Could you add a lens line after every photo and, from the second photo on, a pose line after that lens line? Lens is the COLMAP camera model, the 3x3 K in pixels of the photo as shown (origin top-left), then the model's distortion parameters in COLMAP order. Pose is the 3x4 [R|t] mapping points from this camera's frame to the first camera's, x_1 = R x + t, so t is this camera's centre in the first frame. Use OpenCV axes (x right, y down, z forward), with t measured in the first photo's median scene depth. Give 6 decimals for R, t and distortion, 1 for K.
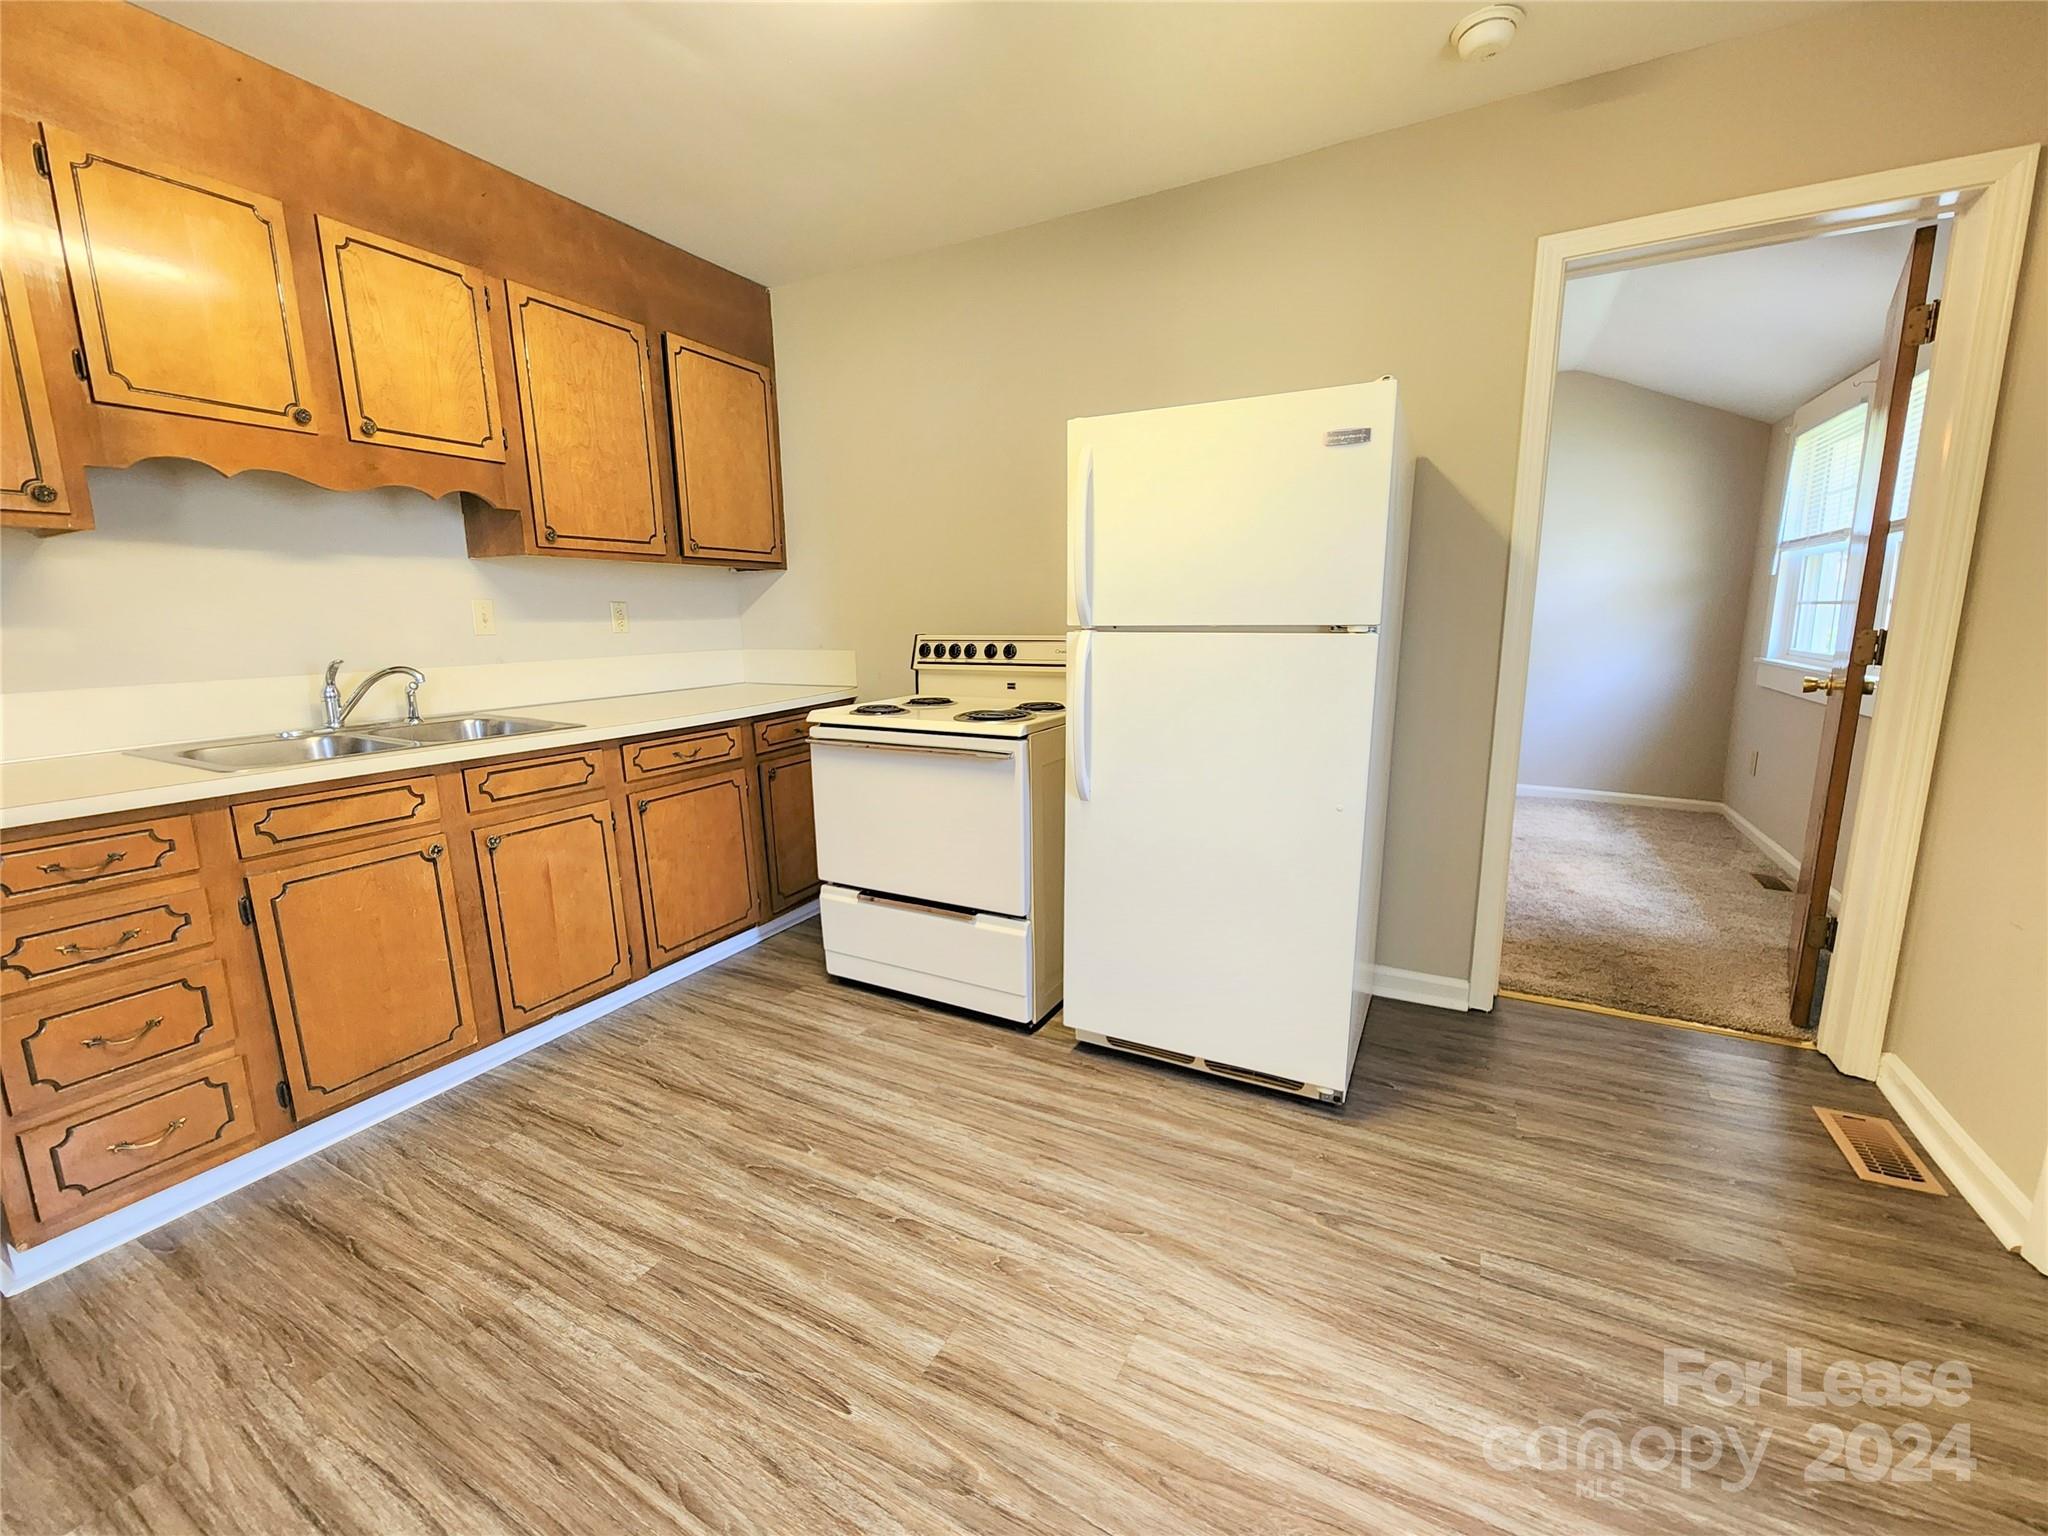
lens RADIAL K [[837.2, 0, 1035.8], [0, 837.2, 756.1], [0, 0, 1]] dist [0.000136, -0.002830]
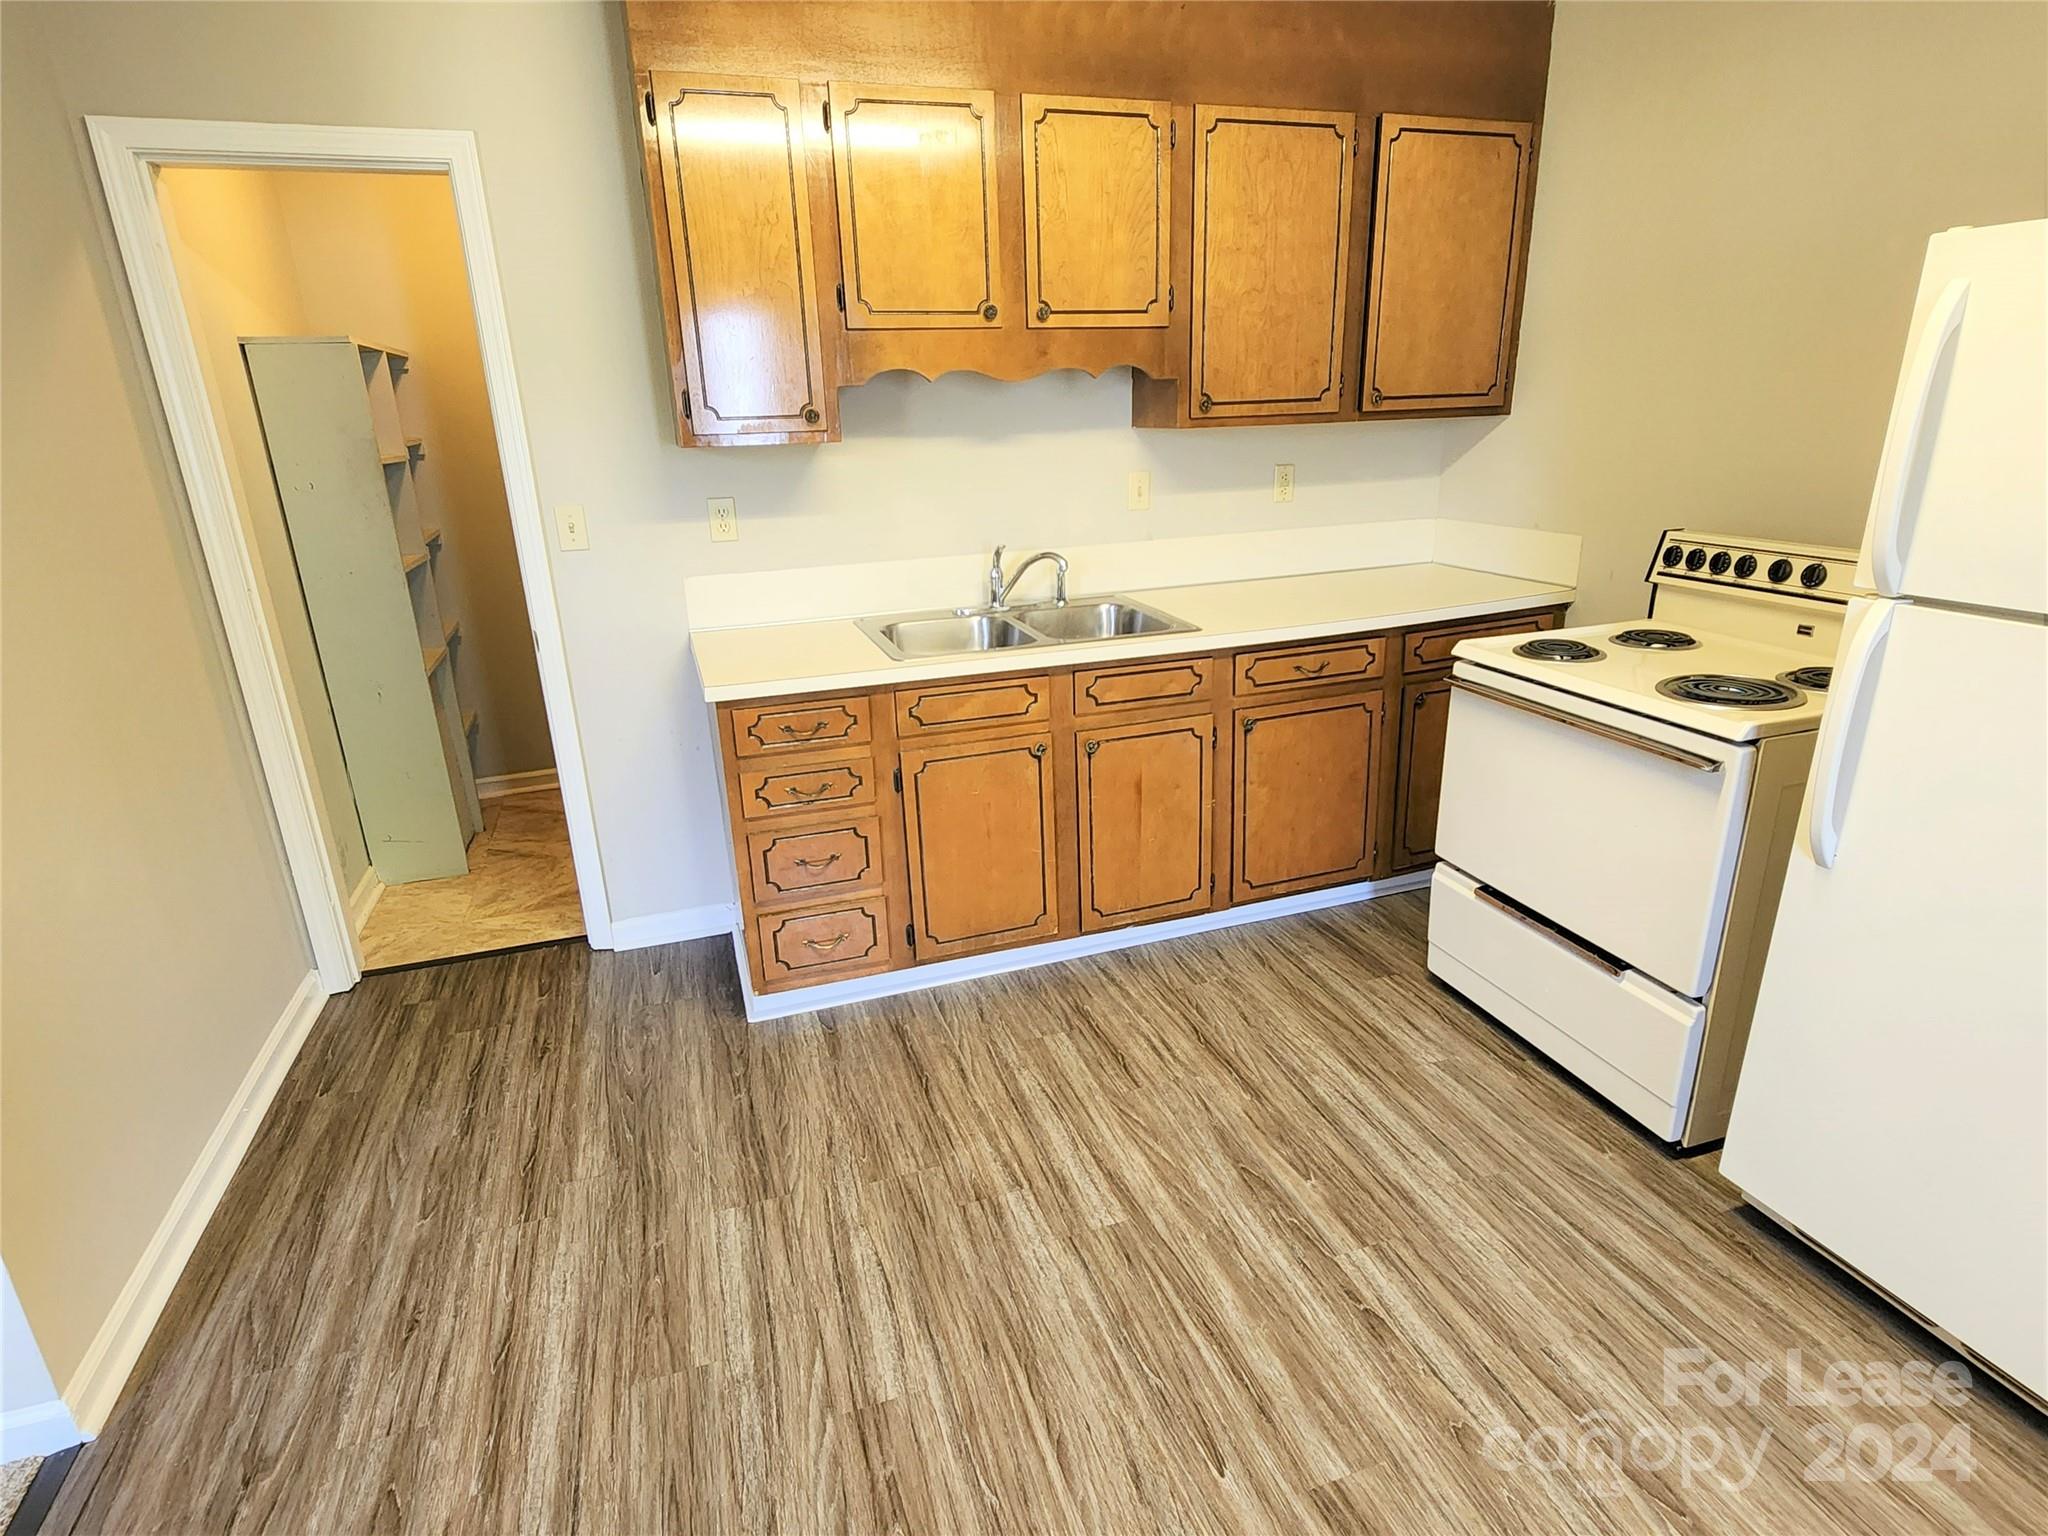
lens RADIAL K [[1076.1, 0, 1024.0], [0, 1076.1, 768.0], [0, 0, 1]] dist [-0.002548, 0.000275]
pose [[0.726747, 0.208149, -0.654609, 0.140038], [-0.103598, 0.975295, 0.195106, -0.119070], [0.679049, -0.073977, 0.730356, 0.013244]]
